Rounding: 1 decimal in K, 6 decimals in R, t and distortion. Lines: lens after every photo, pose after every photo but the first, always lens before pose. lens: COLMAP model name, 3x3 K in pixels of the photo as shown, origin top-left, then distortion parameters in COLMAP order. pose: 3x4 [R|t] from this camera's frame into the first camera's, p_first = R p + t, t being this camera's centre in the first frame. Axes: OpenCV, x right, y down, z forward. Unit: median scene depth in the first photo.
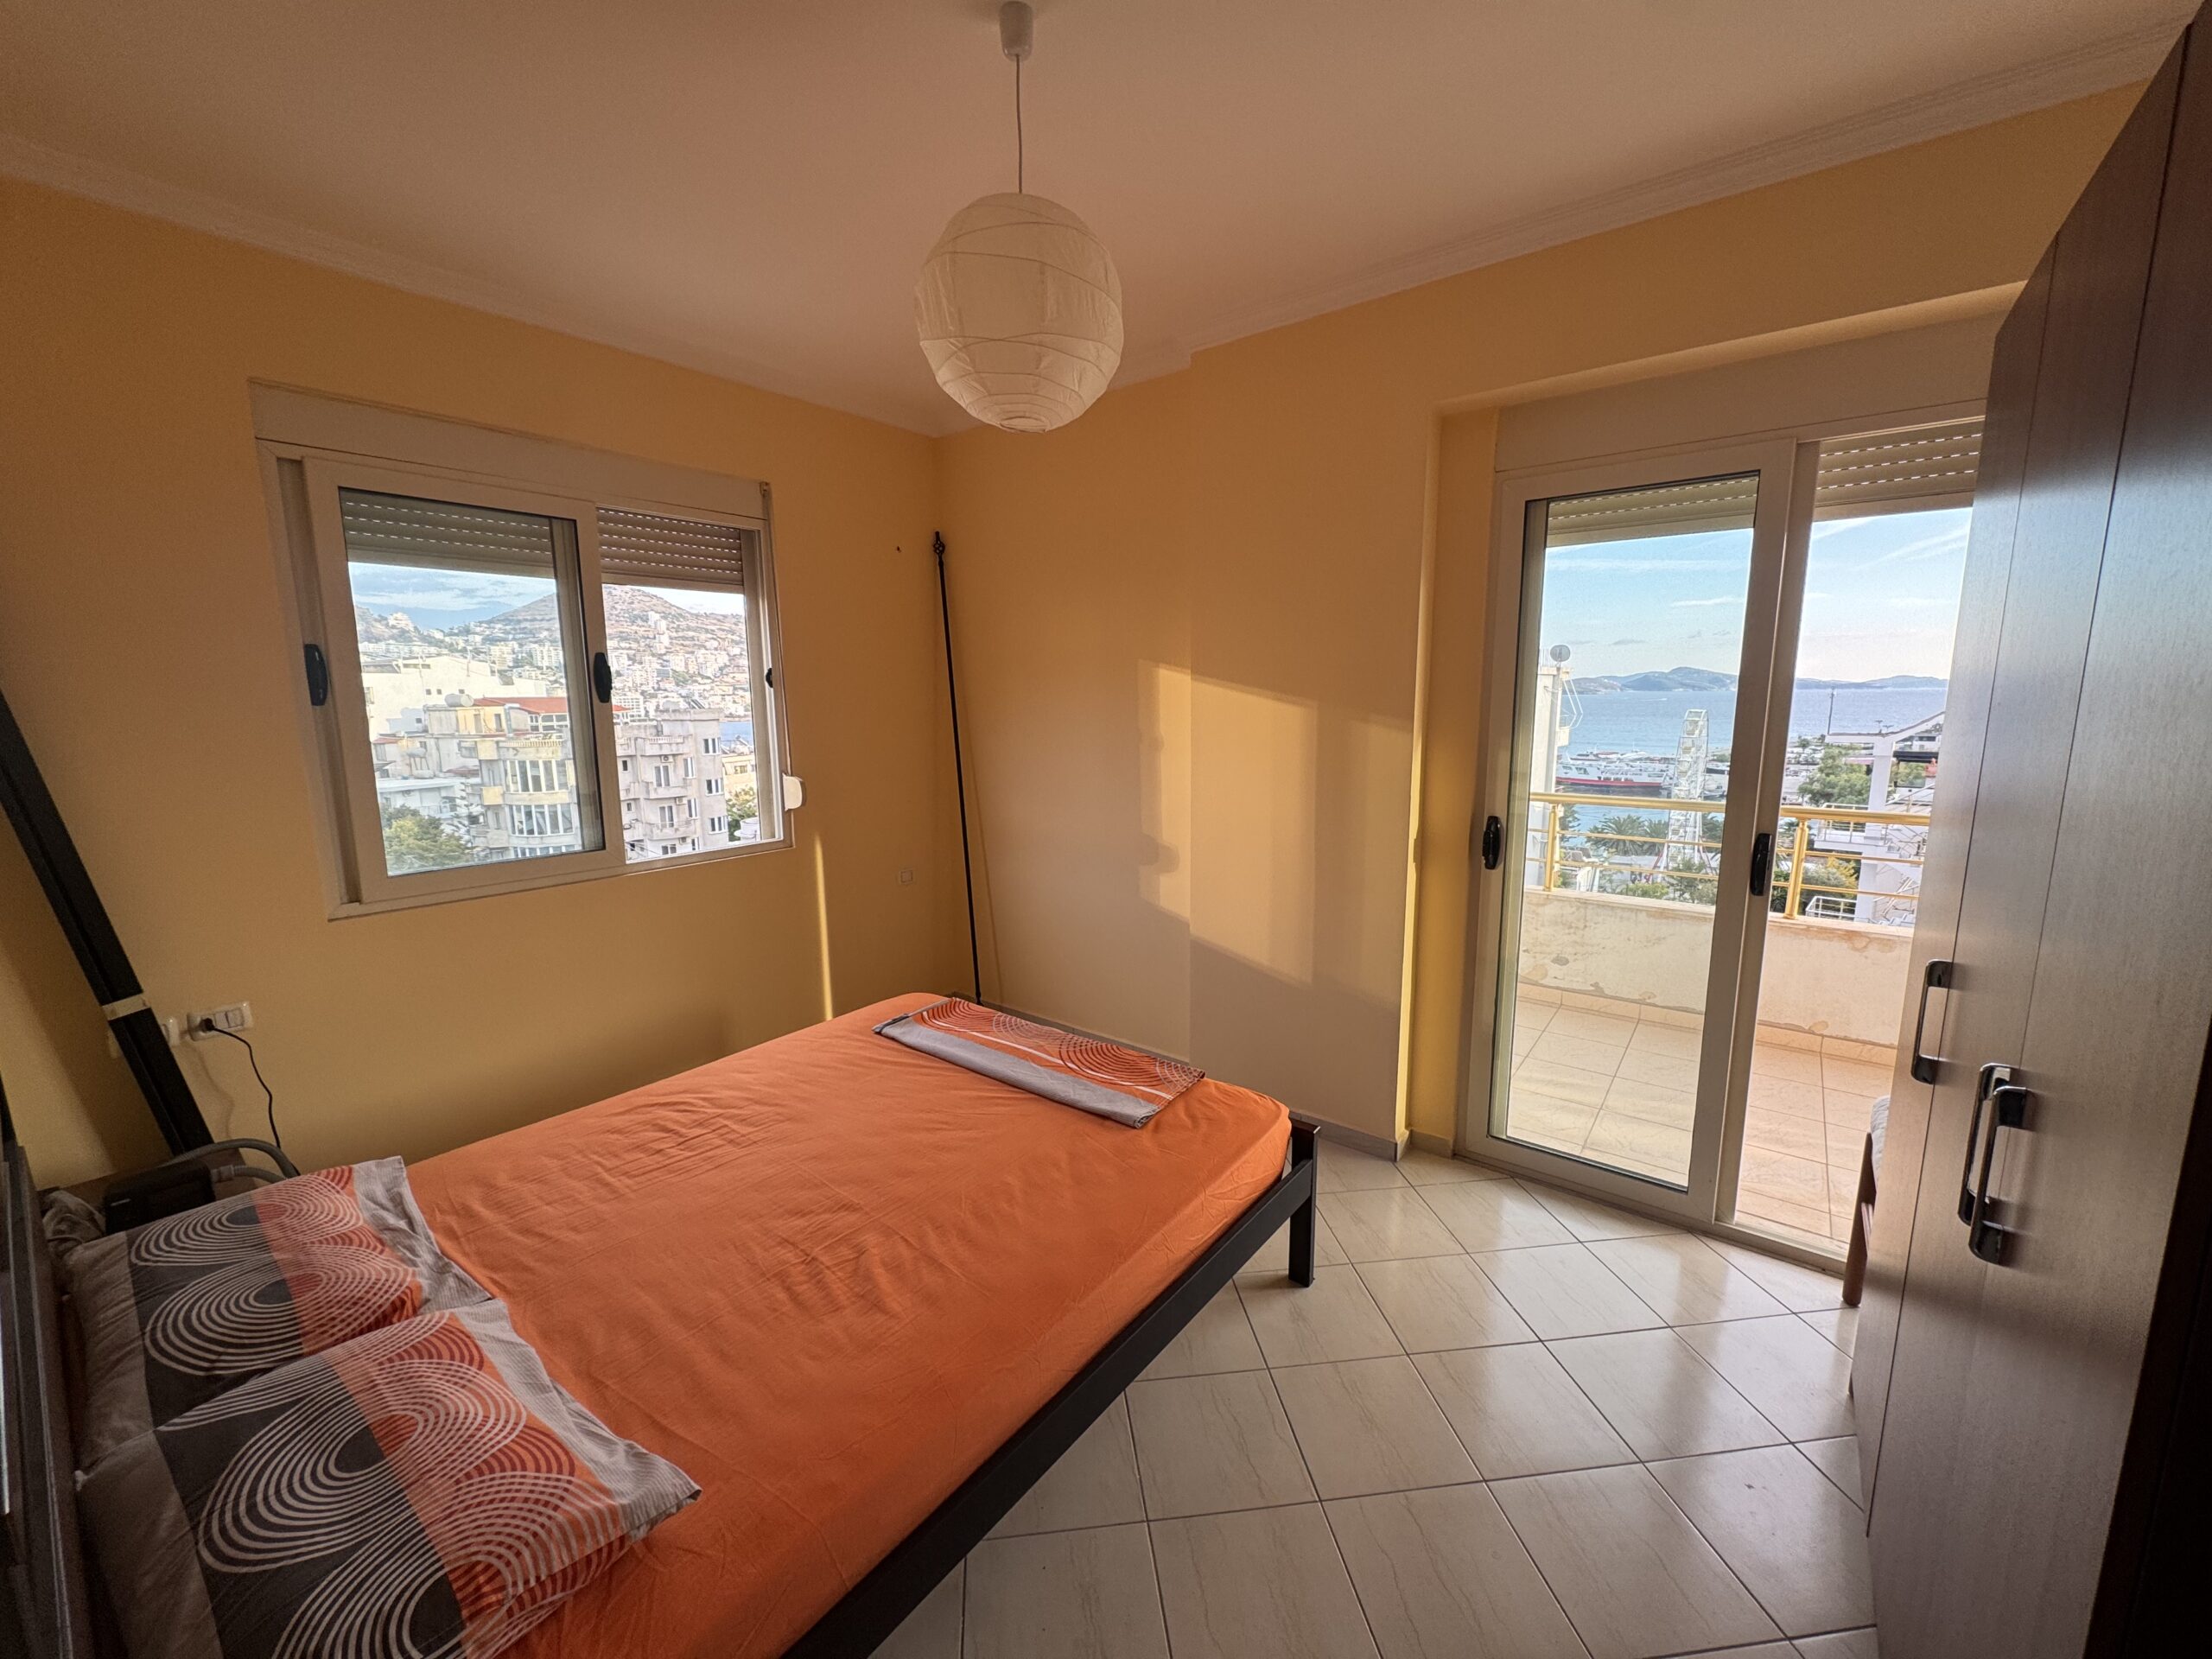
lens RADIAL K [[886.4, 0, 1105.7], [0, 886.4, 835.5], [0, 0, 1]] dist [0.001629, 0.000006]
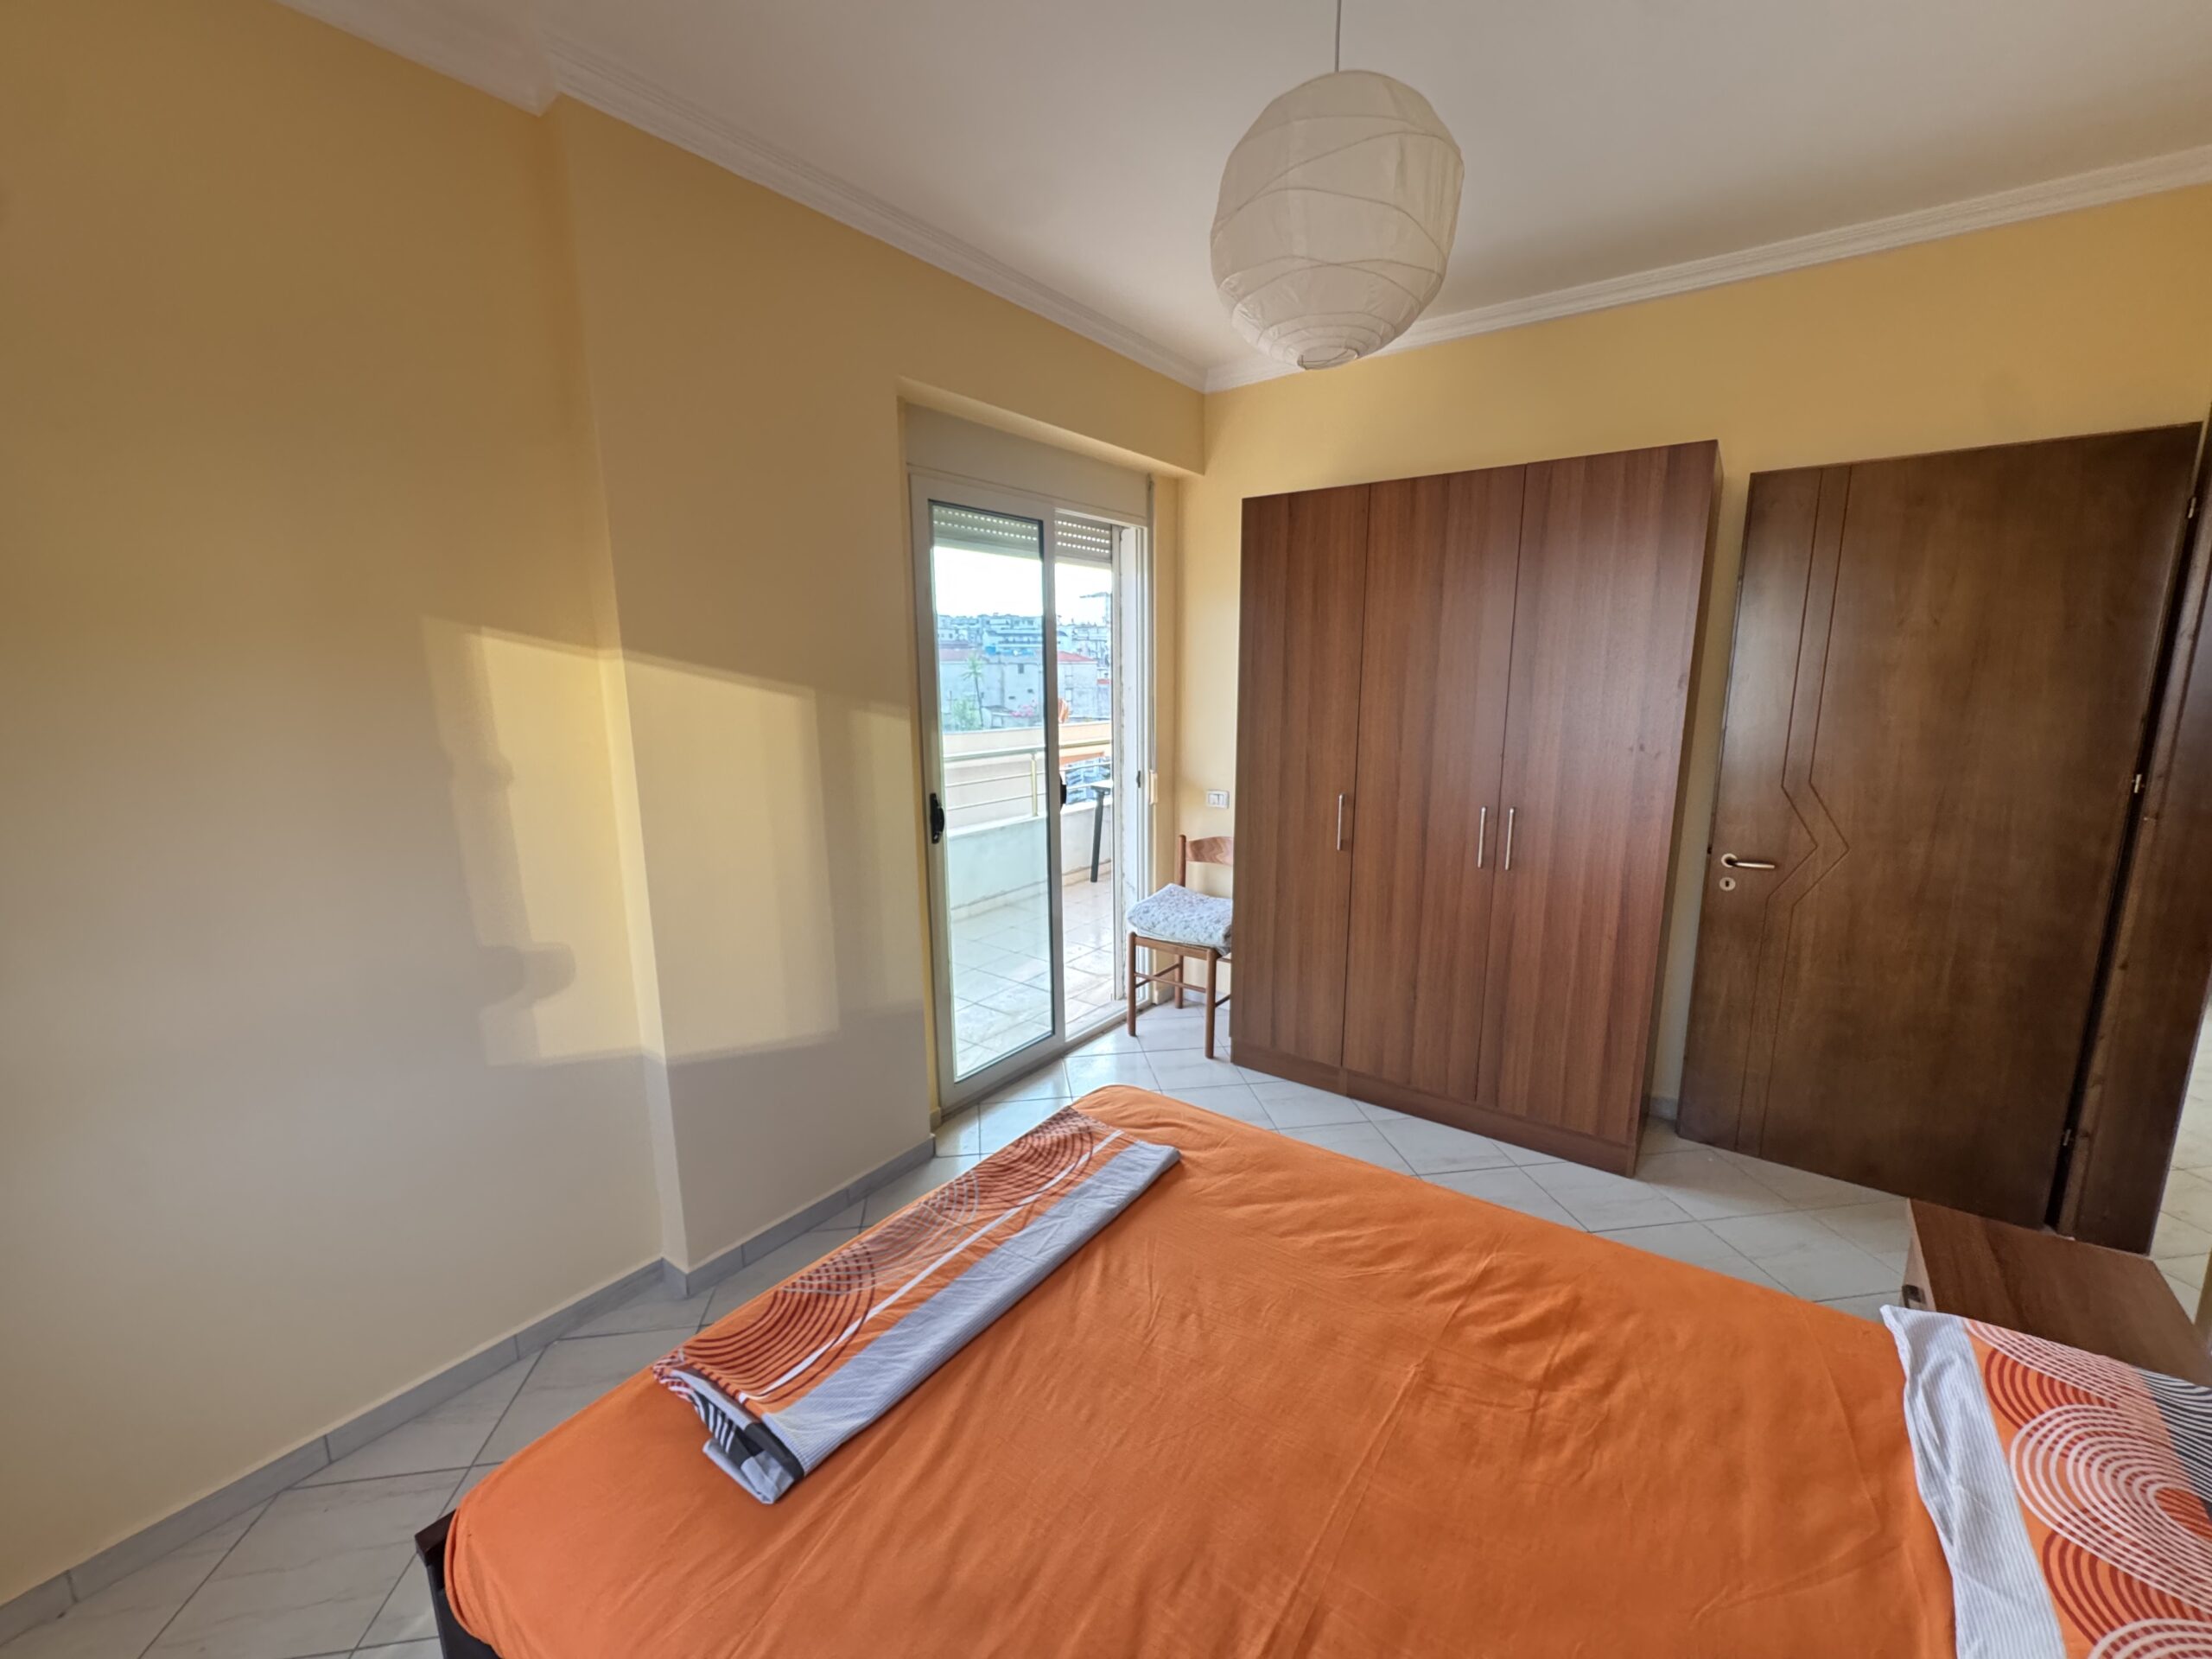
lens RADIAL K [[886.4, 0, 1114.0], [0, 886.4, 825.5], [0, 0, 1]] dist [0.001629, 0.000006]
pose [[-0.040393, -0.165543, 0.985375, -0.691530], [0.167230, 0.971150, 0.170008, -0.142107], [-0.985090, 0.171651, -0.011544, 0.886822]]
